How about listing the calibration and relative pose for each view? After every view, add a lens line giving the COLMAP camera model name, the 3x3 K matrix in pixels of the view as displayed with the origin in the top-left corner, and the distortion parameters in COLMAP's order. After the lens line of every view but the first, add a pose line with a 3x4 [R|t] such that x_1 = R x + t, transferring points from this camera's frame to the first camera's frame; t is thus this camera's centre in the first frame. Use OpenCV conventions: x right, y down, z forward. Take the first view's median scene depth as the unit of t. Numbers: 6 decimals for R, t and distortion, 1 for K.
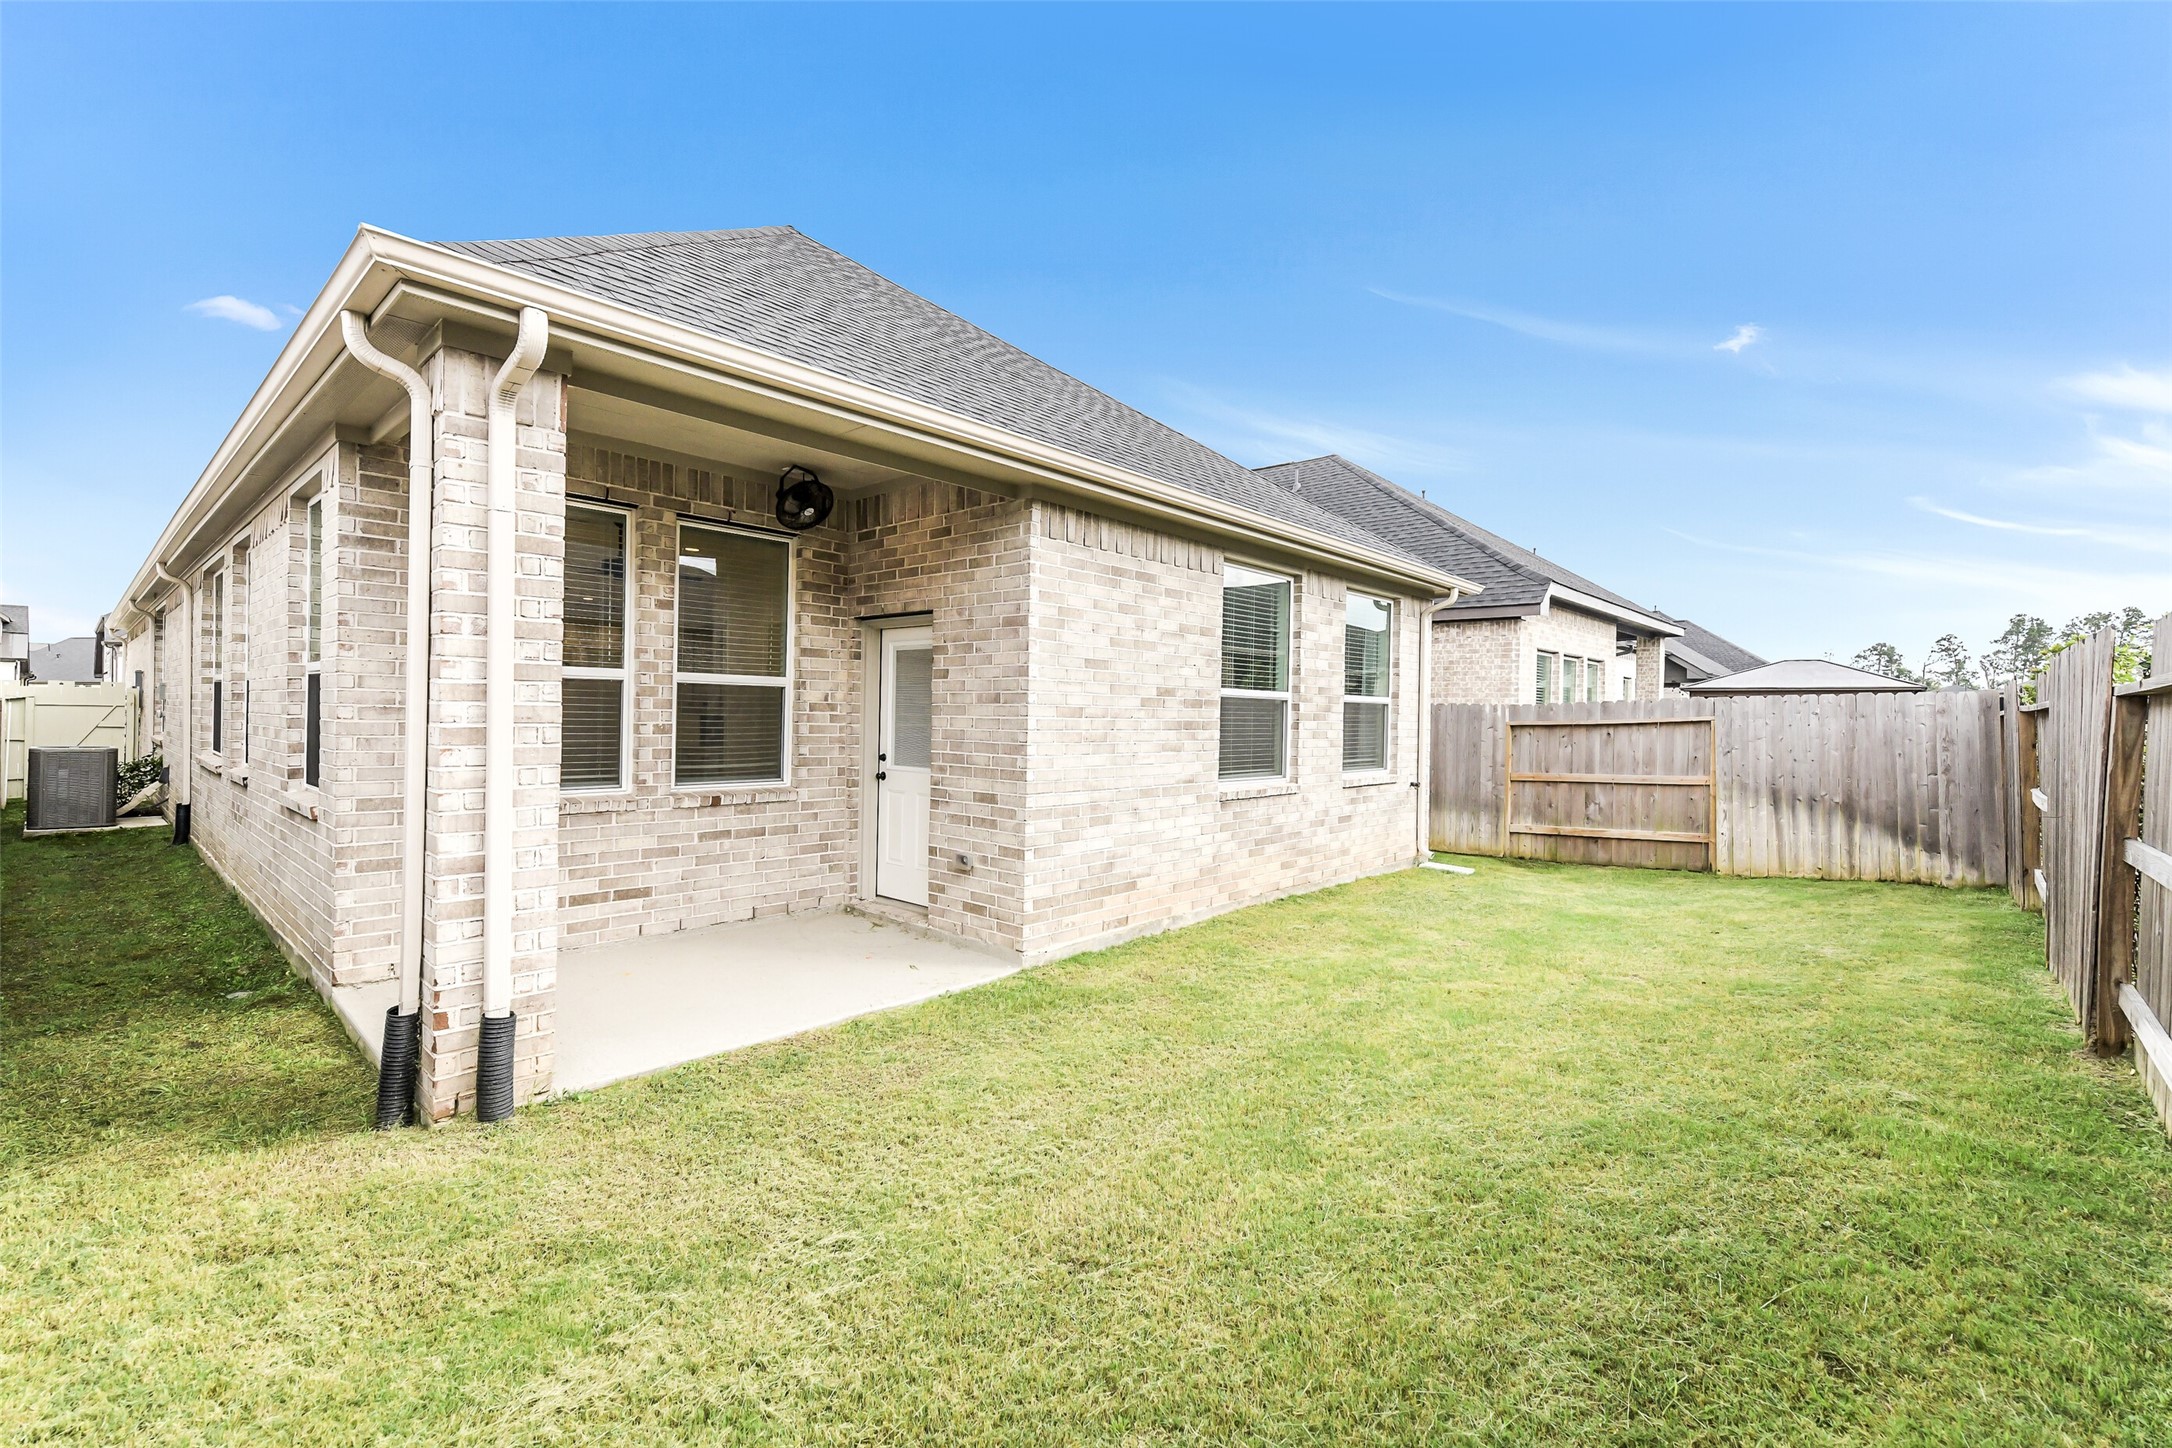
lens RADIAL K [[933.3, 0, 1083.1], [0, 933.3, 724.3], [0, 0, 1]] dist [0.011672, -0.006452]
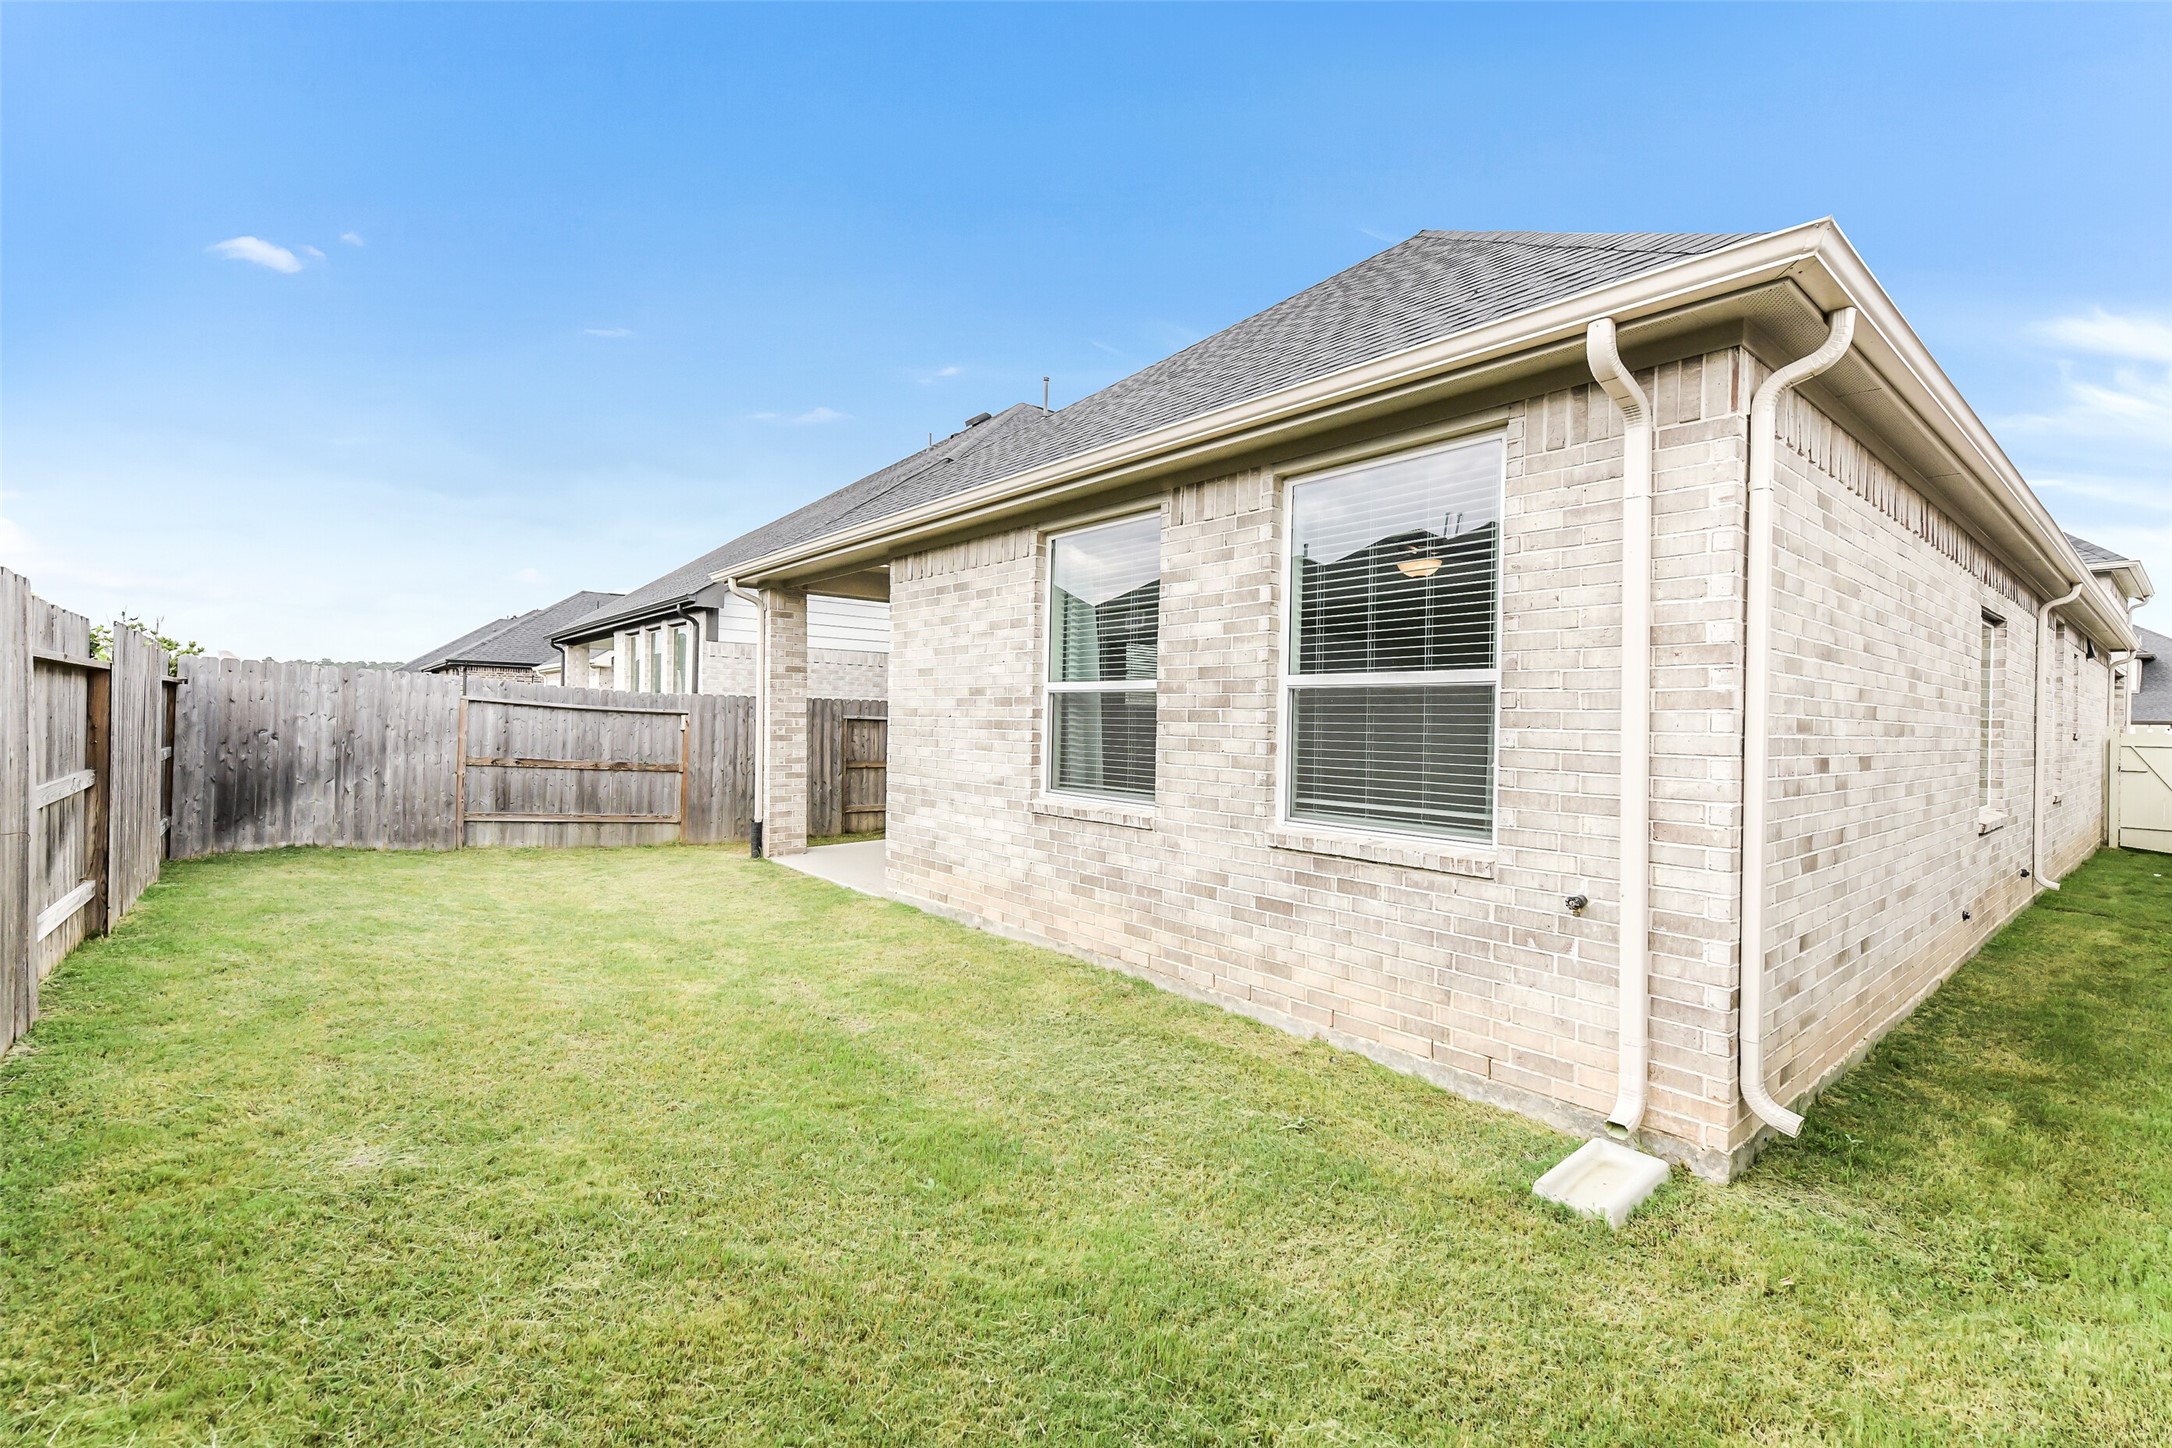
lens RADIAL K [[933.3, 0, 1061.9], [0, 933.3, 691.3], [0, 0, 1]] dist [0.011672, -0.006452]
pose [[-0.151210, -0.029800, -0.988052, 1.084102], [-0.012489, 0.999523, -0.028234, -0.007072], [0.988423, 0.008071, -0.151510, 1.245712]]
